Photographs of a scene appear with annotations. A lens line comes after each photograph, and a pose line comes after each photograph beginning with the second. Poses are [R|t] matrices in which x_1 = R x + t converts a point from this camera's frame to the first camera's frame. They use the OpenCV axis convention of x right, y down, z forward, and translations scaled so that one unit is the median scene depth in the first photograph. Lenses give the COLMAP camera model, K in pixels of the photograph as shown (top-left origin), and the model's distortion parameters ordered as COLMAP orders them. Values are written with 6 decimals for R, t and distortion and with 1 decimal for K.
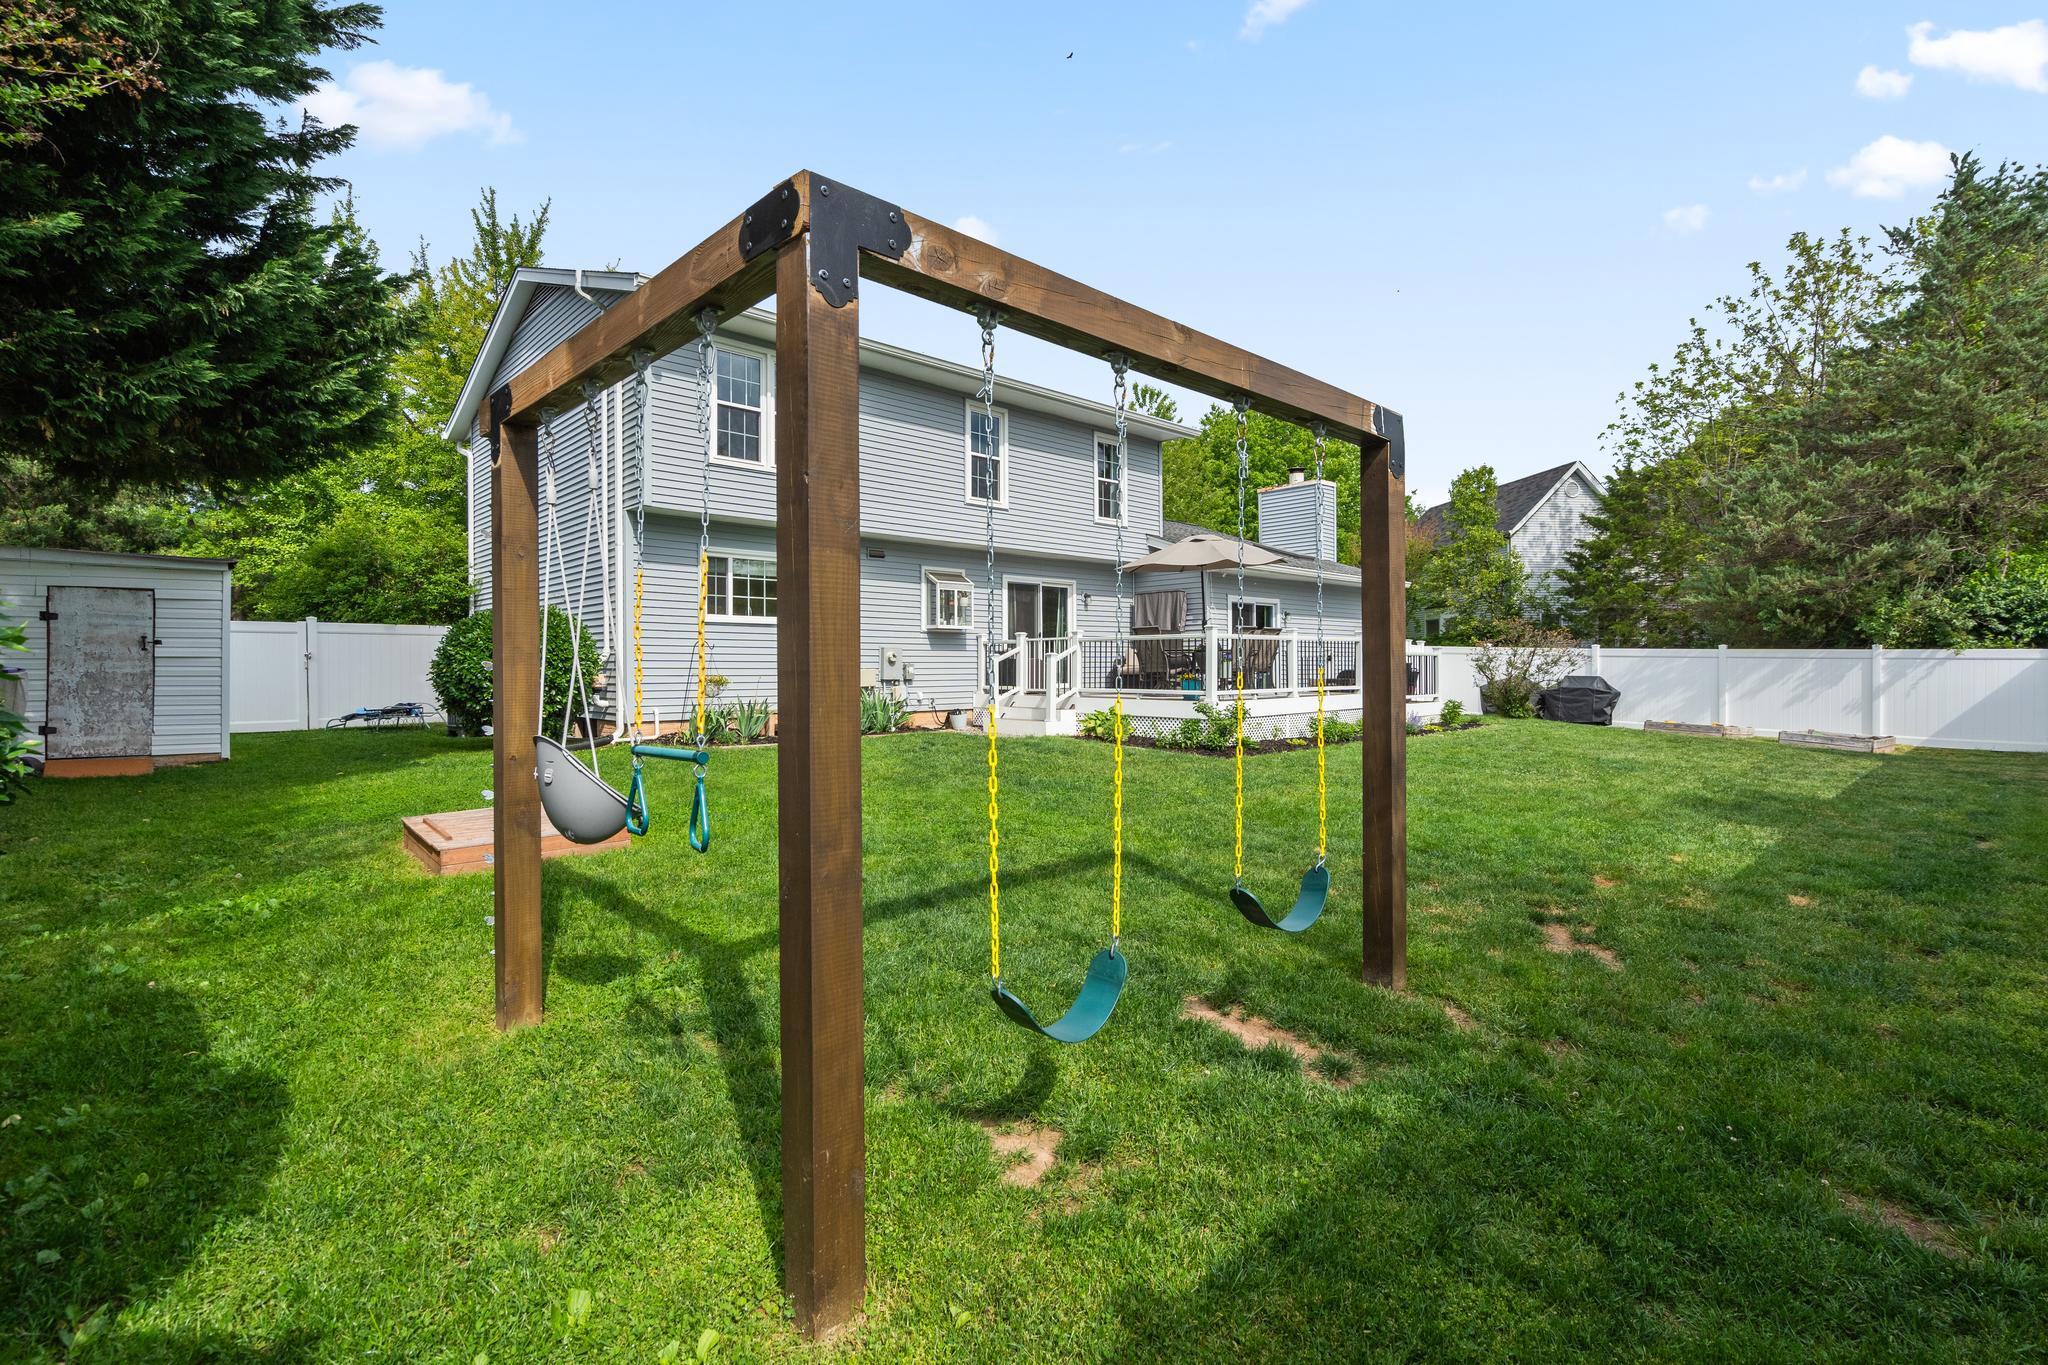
lens RADIAL K [[1010.2, 0, 1024.0], [0, 1010.2, 682.5], [0, 0, 1]] dist [0.000201, 0.000127]
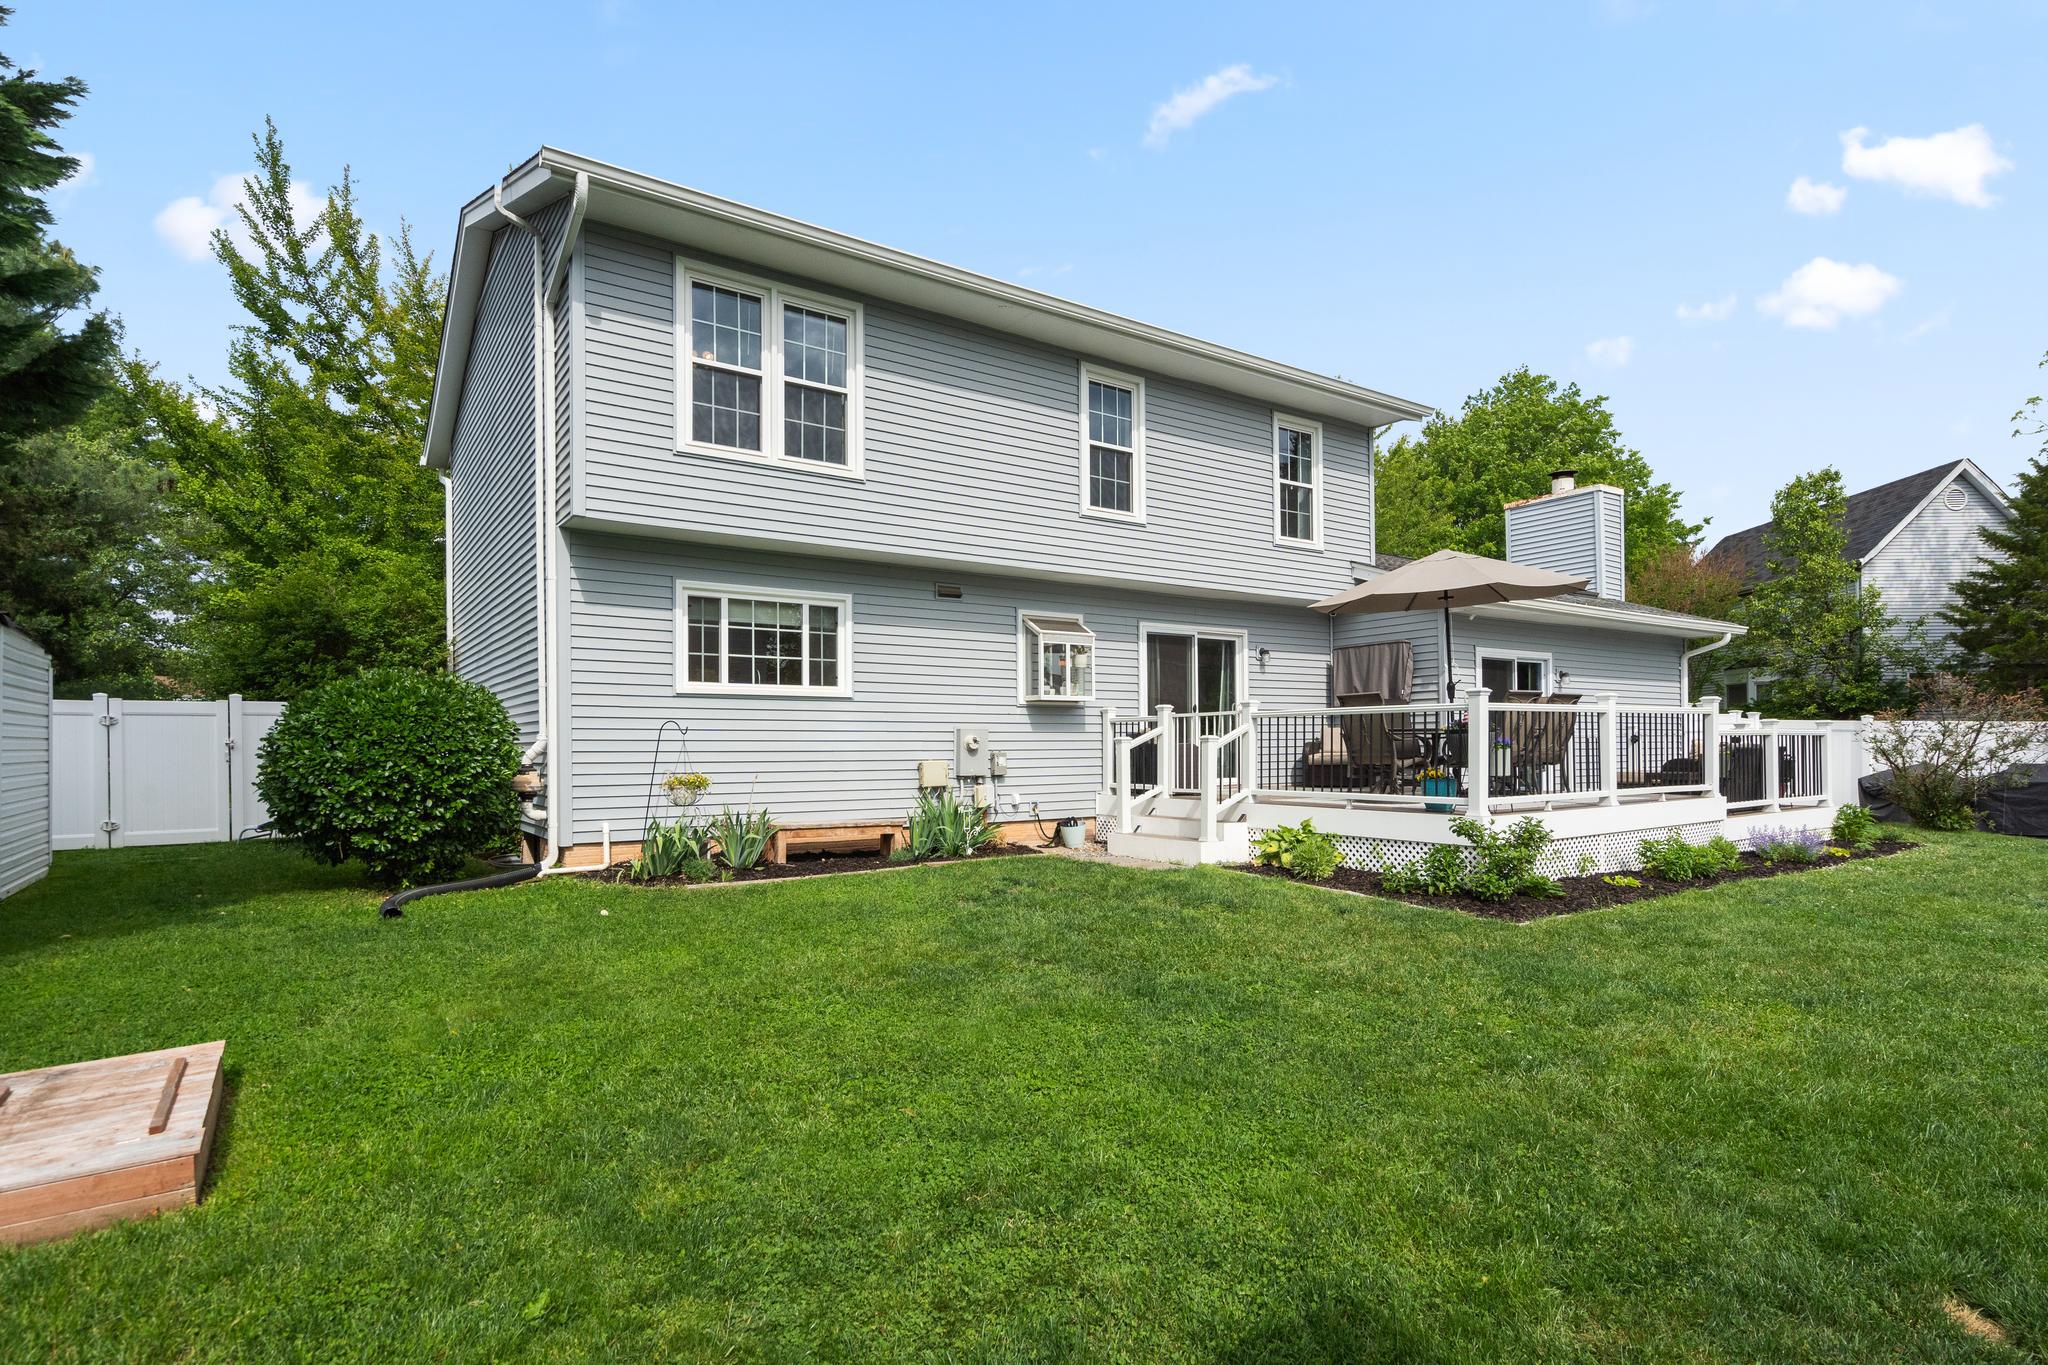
lens RADIAL K [[1018.1, 0, 1036.9], [0, 1018.1, 752.4], [0, 0, 1]] dist [-0.001415, 0.000077]
pose [[0.988131, -0.003580, -0.153569, 0.017289], [0.002344, 0.999963, -0.008231, -0.012471], [0.153593, 0.007773, 0.988104, 0.317936]]
